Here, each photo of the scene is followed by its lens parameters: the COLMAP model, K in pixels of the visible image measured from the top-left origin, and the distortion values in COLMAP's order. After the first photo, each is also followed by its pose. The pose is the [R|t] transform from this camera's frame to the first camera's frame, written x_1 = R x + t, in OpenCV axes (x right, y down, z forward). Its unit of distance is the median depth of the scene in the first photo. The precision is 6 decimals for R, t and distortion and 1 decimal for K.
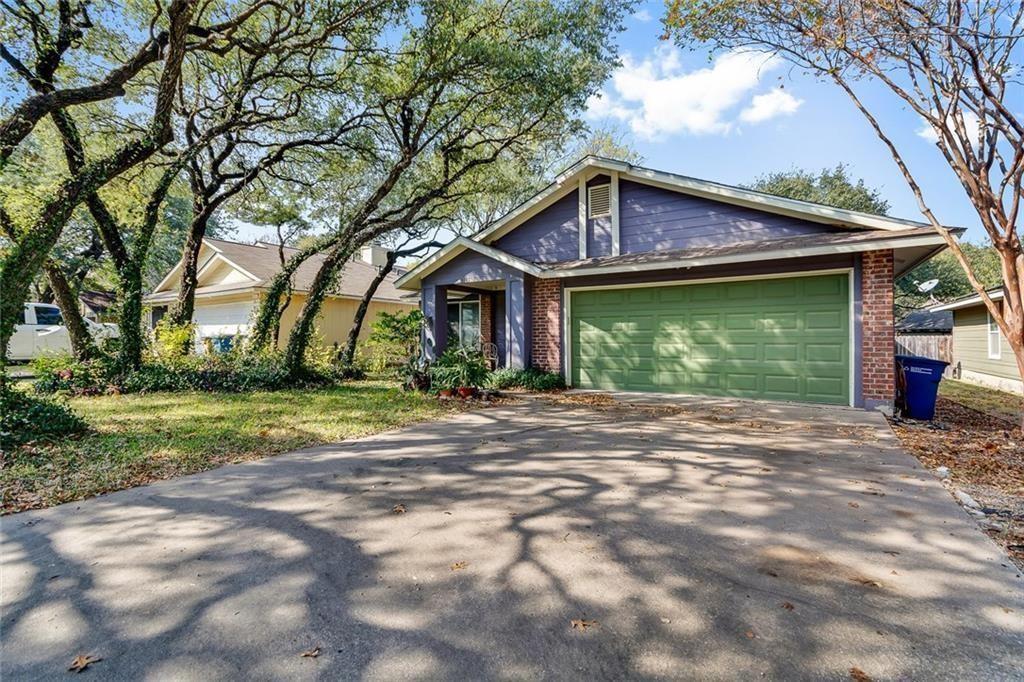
lens RADIAL K [[451.7, 0, 526.9], [0, 451.7, 342.6], [0, 0, 1]] dist [0.007356, -0.003015]
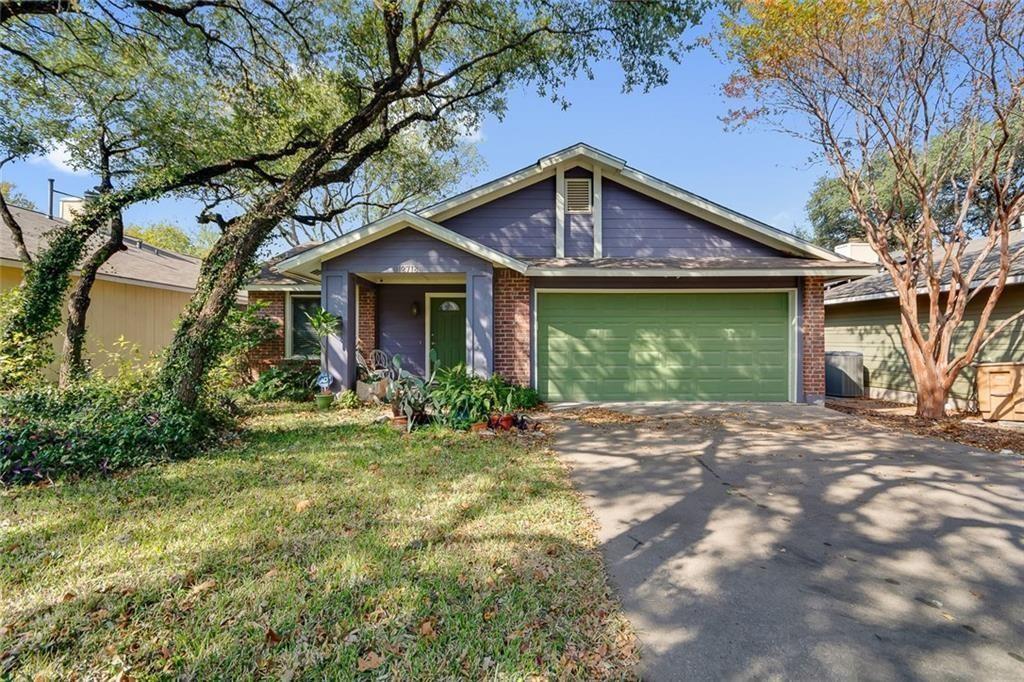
lens RADIAL K [[451.7, 0, 511.5], [0, 451.7, 338.6], [0, 0, 1]] dist [0.007356, -0.003015]
pose [[0.835745, -0.001786, 0.549116, -0.470126], [0.003643, 0.999991, -0.002291, -0.023547], [-0.549106, 0.003916, 0.835743, 0.321721]]
